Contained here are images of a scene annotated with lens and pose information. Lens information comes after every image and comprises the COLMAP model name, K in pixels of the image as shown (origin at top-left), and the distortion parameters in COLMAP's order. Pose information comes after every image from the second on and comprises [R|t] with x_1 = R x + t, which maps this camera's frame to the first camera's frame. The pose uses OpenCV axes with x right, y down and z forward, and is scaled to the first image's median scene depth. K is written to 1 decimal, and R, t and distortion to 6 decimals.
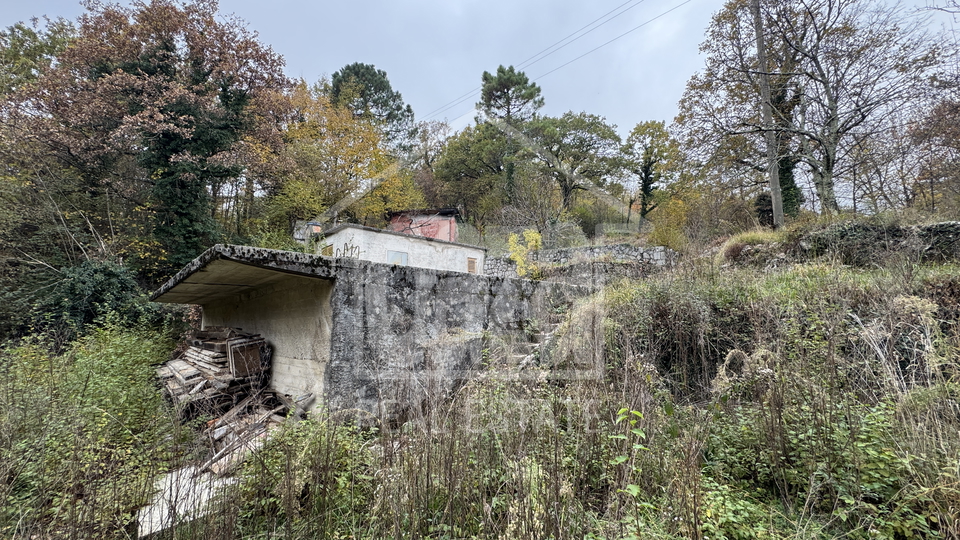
lens RADIAL K [[385.2, 0, 480.0], [0, 385.2, 270.0], [0, 0, 1]] dist [-0.004319, -0.000358]
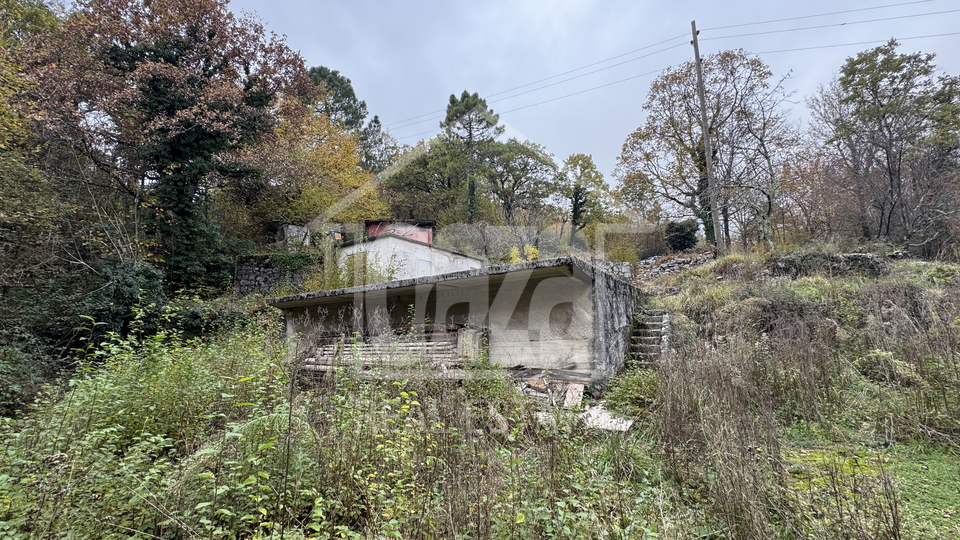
lens RADIAL K [[385.2, 0, 480.0], [0, 385.2, 270.0], [0, 0, 1]] dist [-0.004319, -0.000358]
pose [[0.962380, 0.020909, 0.270900, -0.186885], [-0.013550, 0.999487, -0.029007, 0.004468], [-0.271367, 0.024245, 0.962170, -0.043008]]
